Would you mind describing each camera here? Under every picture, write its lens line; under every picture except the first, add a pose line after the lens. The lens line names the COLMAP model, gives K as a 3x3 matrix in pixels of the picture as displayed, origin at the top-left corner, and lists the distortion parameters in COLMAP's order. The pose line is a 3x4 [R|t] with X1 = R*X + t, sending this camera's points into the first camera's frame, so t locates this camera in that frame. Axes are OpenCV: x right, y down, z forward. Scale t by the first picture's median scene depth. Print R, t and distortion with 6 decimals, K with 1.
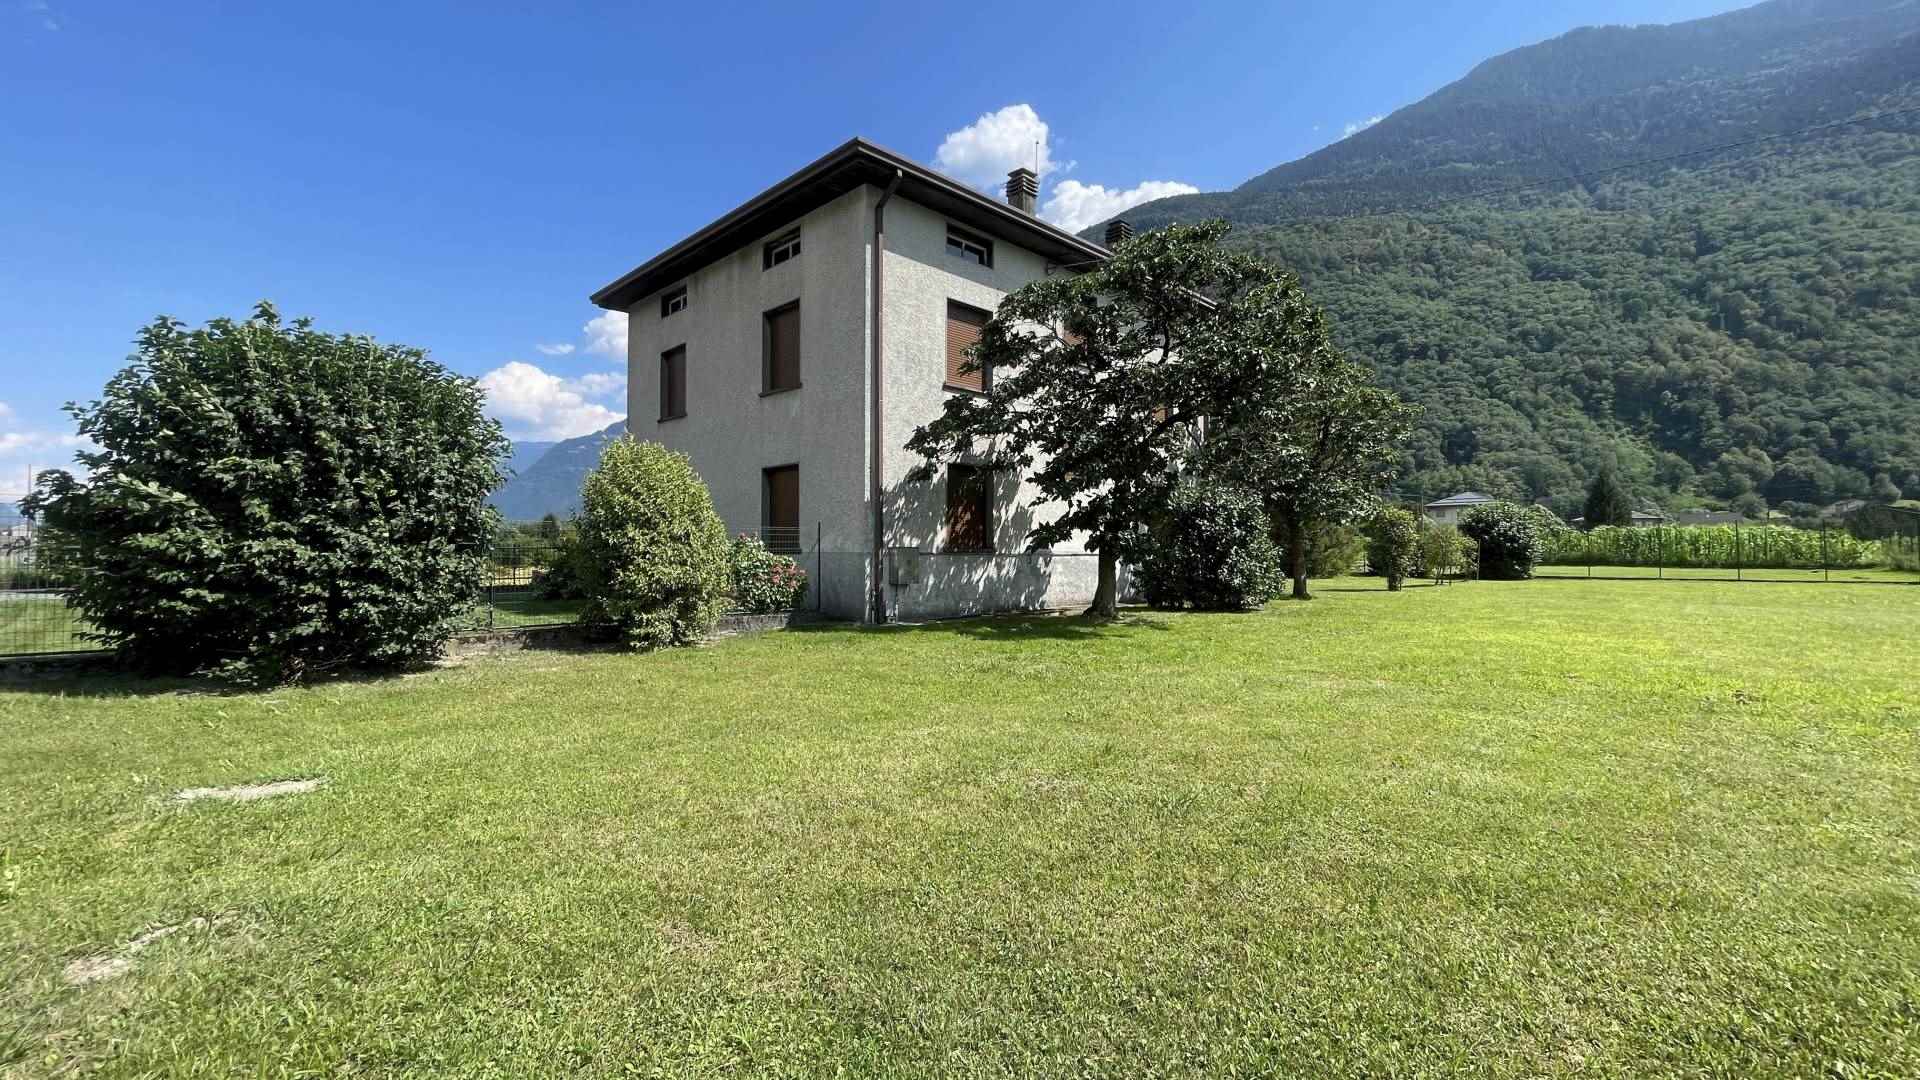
lens RADIAL K [[781.2, 0, 956.0], [0, 781.2, 539.4], [0, 0, 1]] dist [0.004403, -0.002997]
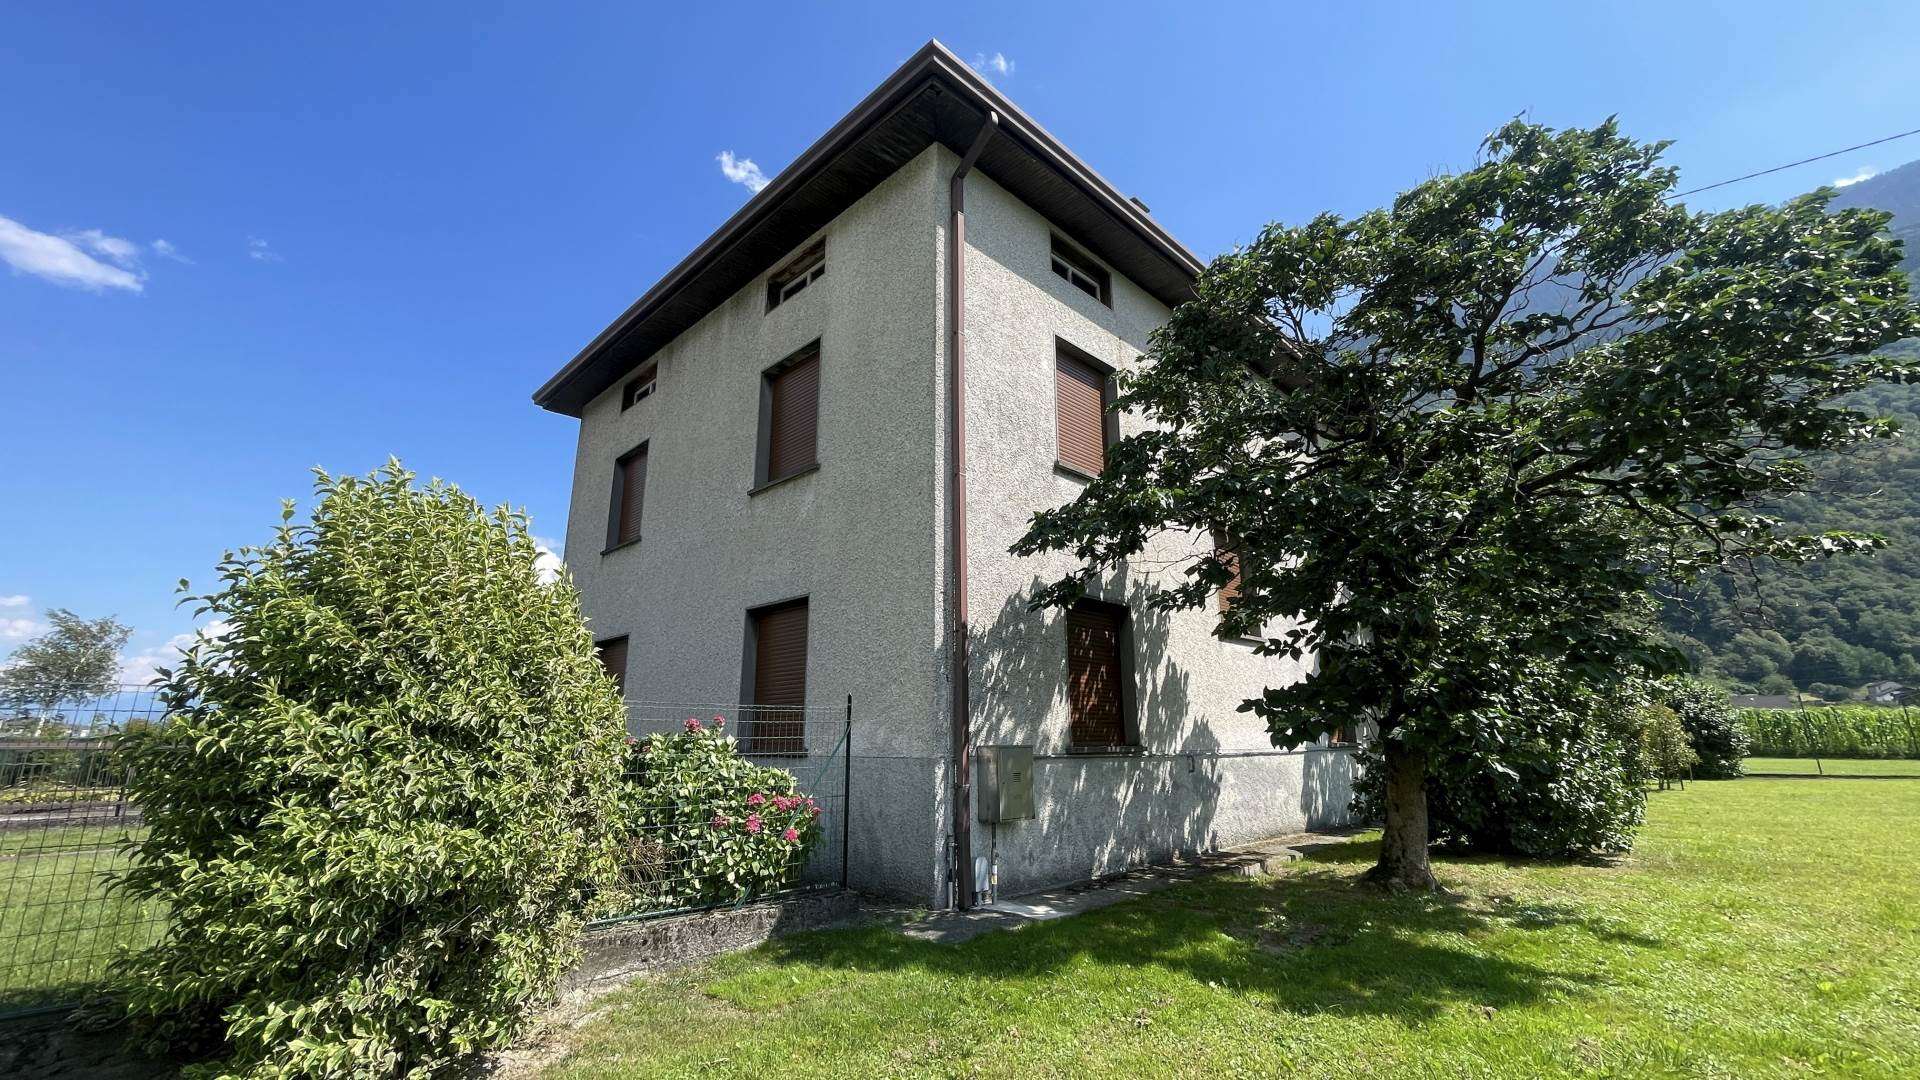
lens RADIAL K [[781.2, 0, 959.2], [0, 781.2, 533.4], [0, 0, 1]] dist [0.004403, -0.002997]
pose [[0.999975, -0.003473, 0.006235, -0.082067], [0.004877, 0.970351, -0.241651, -0.001212], [-0.005211, 0.241675, 0.970343, 0.375954]]
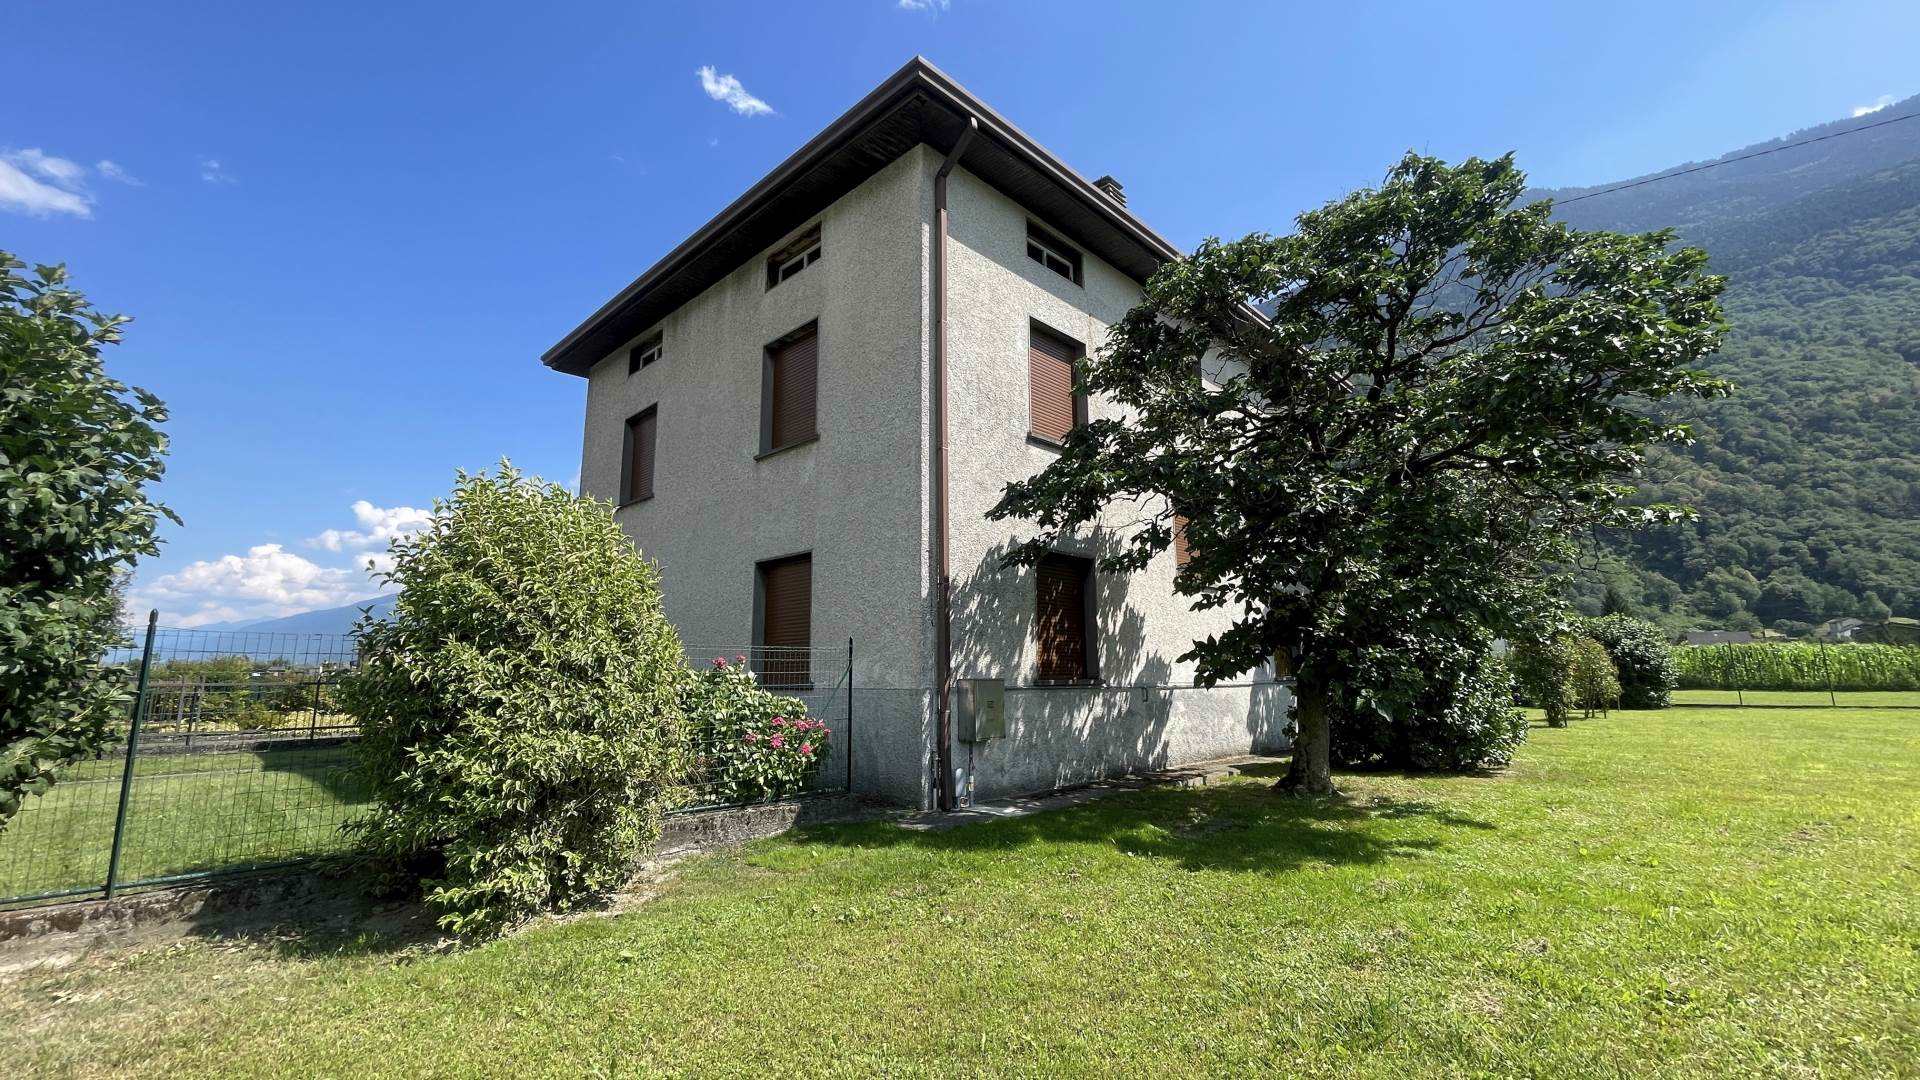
lens RADIAL K [[781.2, 0, 957.9], [0, 781.2, 536.2], [0, 0, 1]] dist [0.004403, -0.002997]
pose [[0.999822, -0.004736, 0.018249, -0.078612], [0.007638, 0.986691, -0.162429, -0.000992], [-0.017237, 0.162539, 0.986551, 0.300846]]
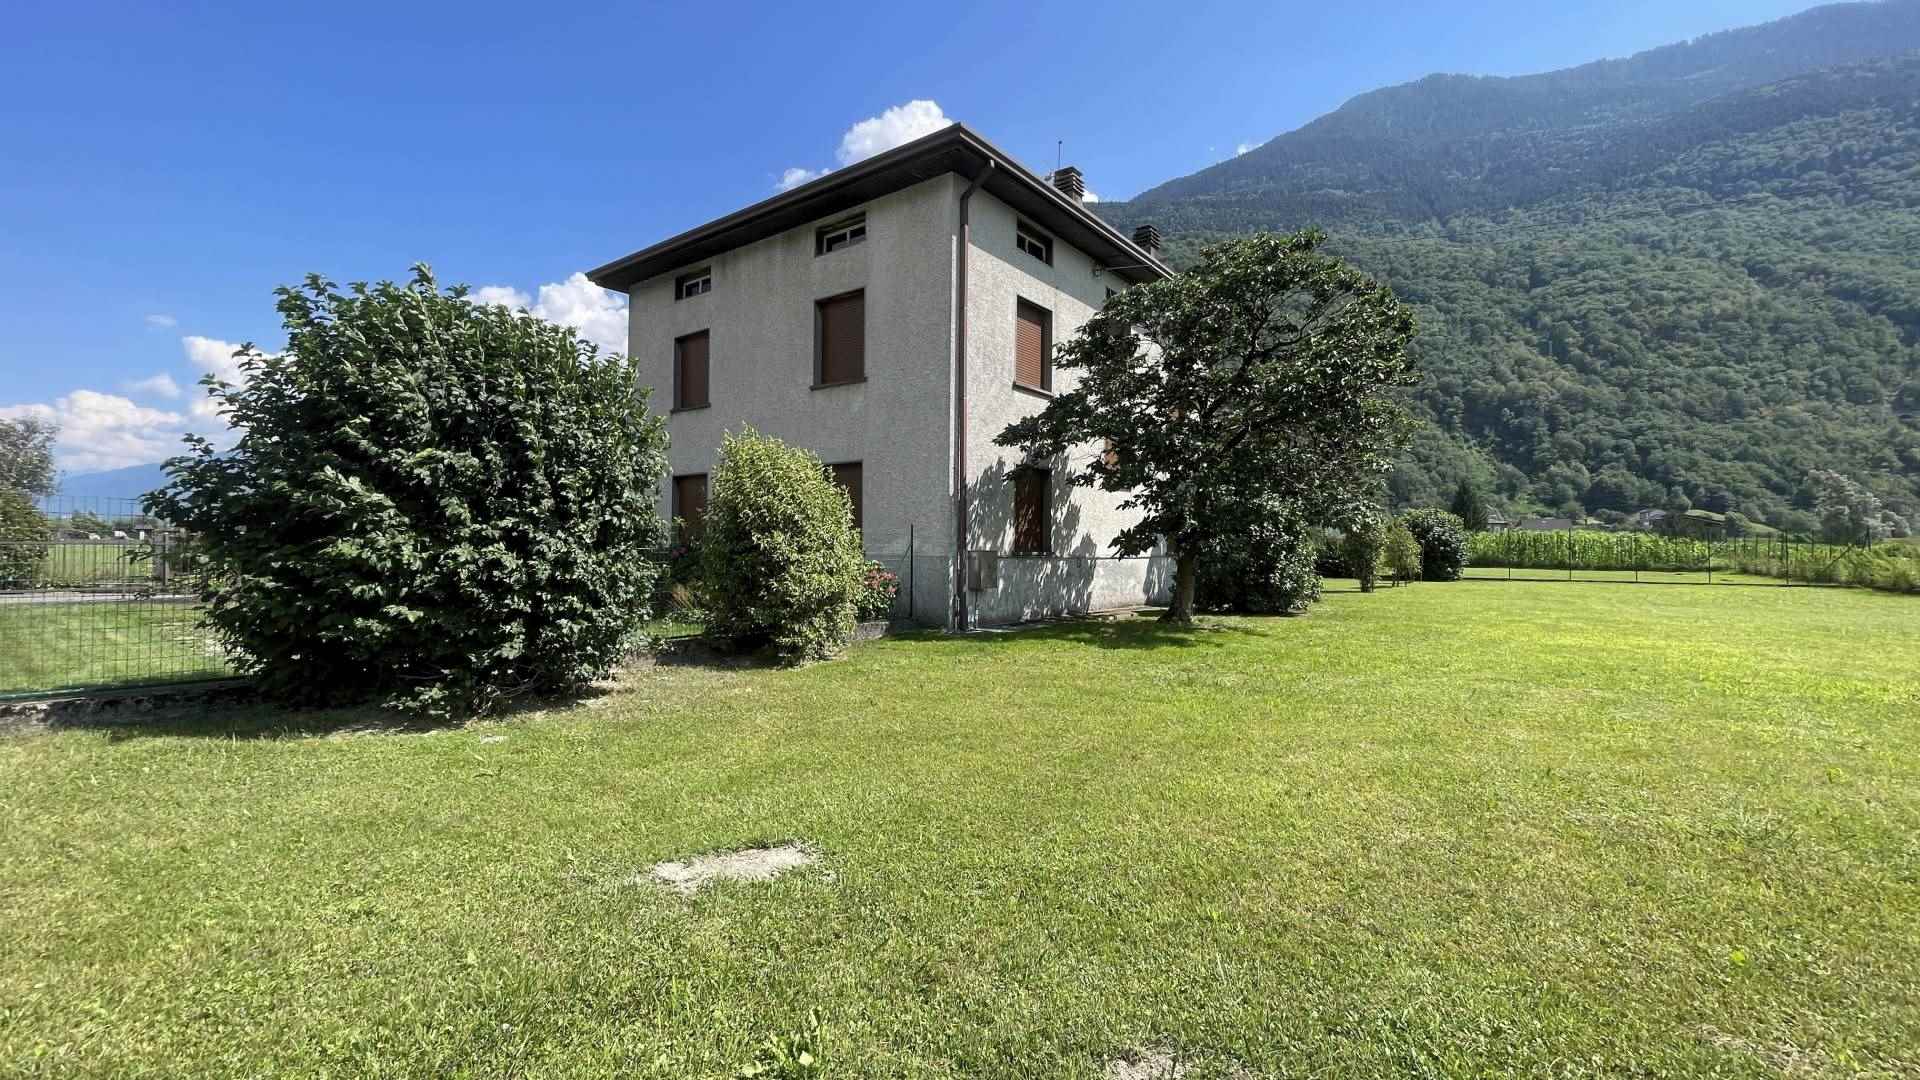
lens RADIAL K [[781.2, 0, 956.8], [0, 781.2, 538.3], [0, 0, 1]] dist [0.004403, -0.002997]
pose [[0.991219, 0.010248, 0.131829, -0.186217], [-0.010775, 0.999937, 0.003282, -0.006586], [-0.131787, -0.004673, 0.991267, 0.035675]]
